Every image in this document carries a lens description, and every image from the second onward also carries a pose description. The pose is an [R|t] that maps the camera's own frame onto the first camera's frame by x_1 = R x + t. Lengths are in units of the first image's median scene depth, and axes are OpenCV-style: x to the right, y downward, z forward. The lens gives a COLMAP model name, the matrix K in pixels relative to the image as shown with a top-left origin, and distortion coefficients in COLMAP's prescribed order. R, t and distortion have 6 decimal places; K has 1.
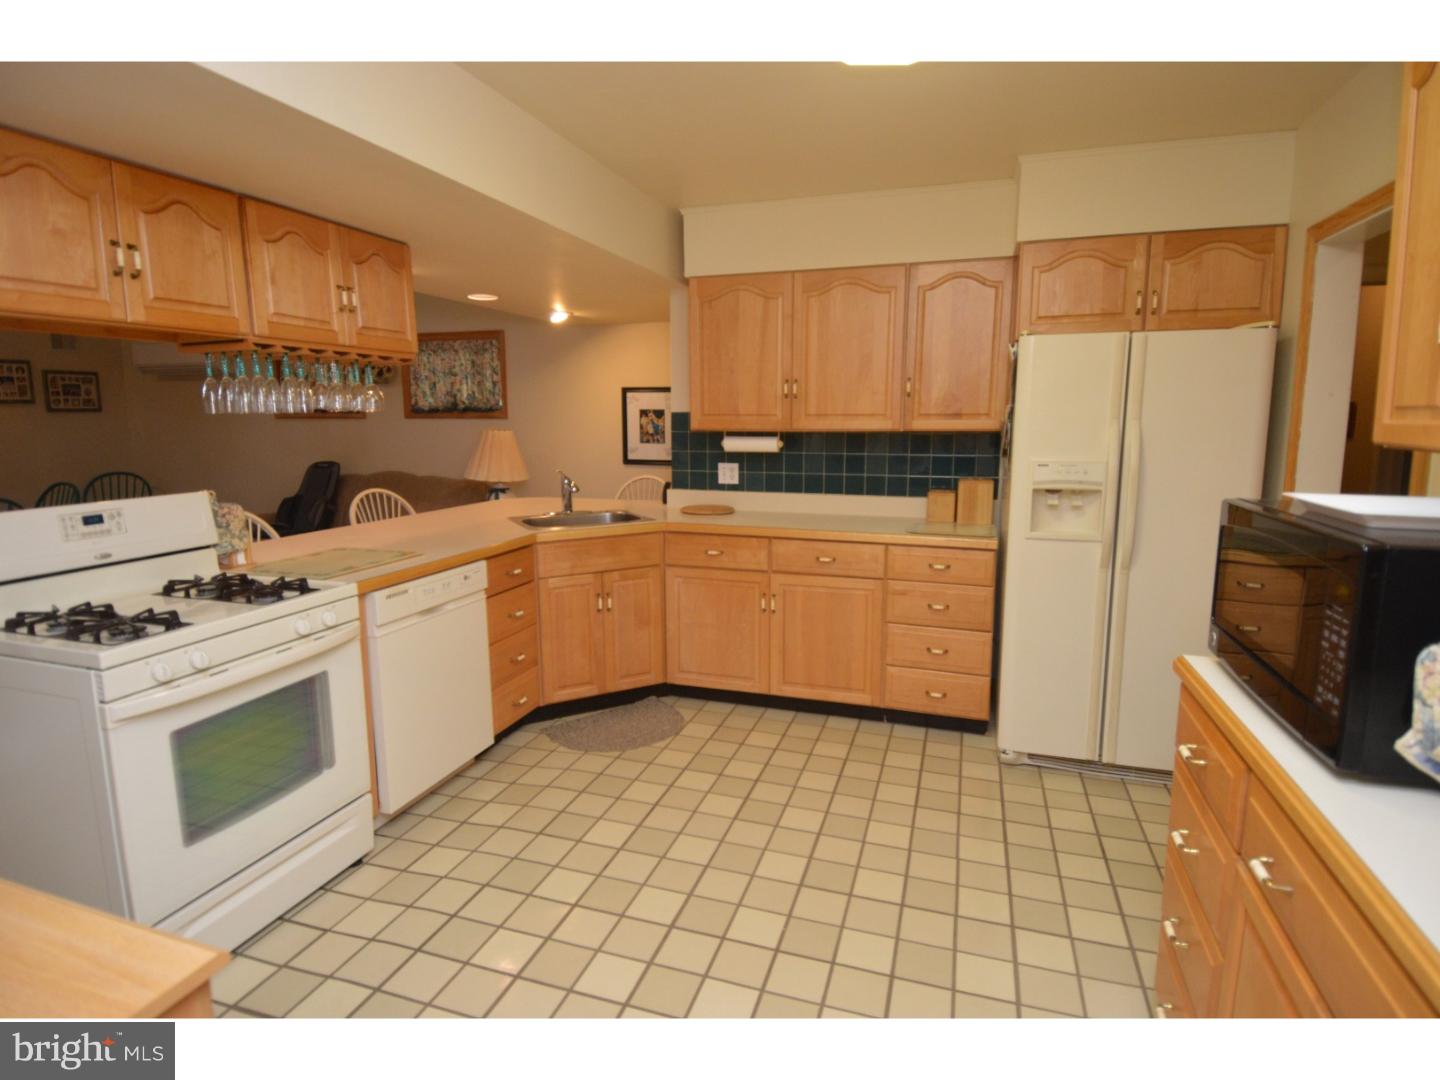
lens RADIAL K [[761.3, 0, 724.5], [0, 761.3, 534.1], [0, 0, 1]] dist [0.002219, -0.000736]
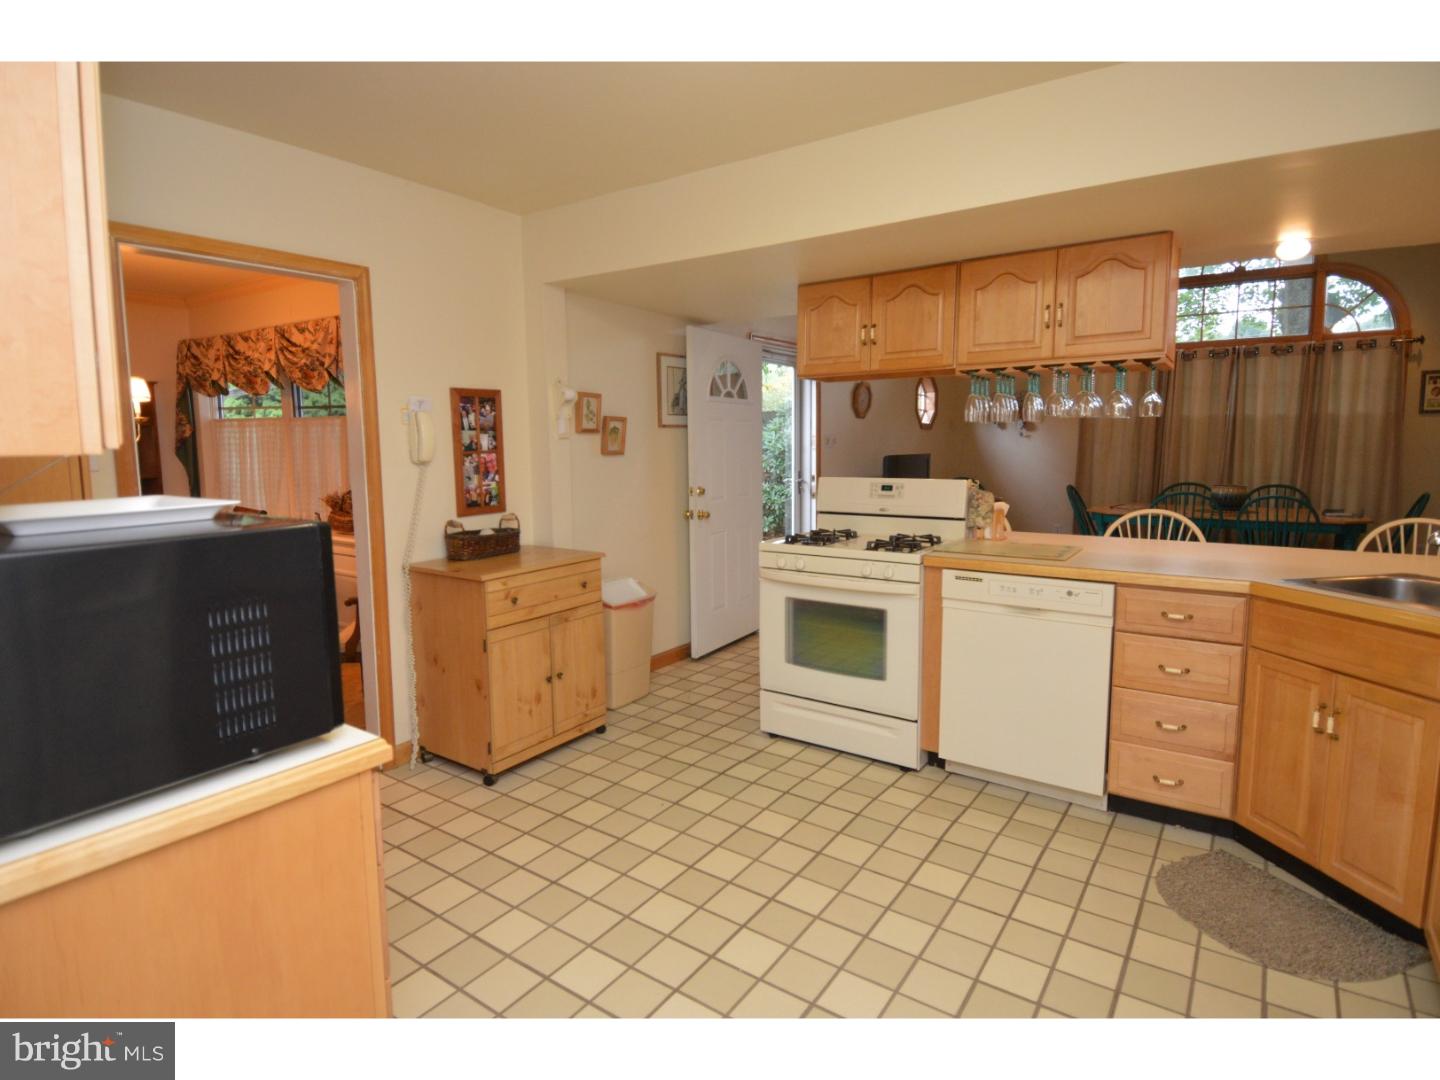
lens RADIAL K [[761.3, 0, 726.1], [0, 761.3, 534.9], [0, 0, 1]] dist [0.002219, -0.000736]
pose [[-0.300253, 0.122695, -0.945935, 0.761356], [-0.134845, 0.976273, 0.169432, -0.131673], [0.944280, 0.178427, -0.276584, 0.971367]]
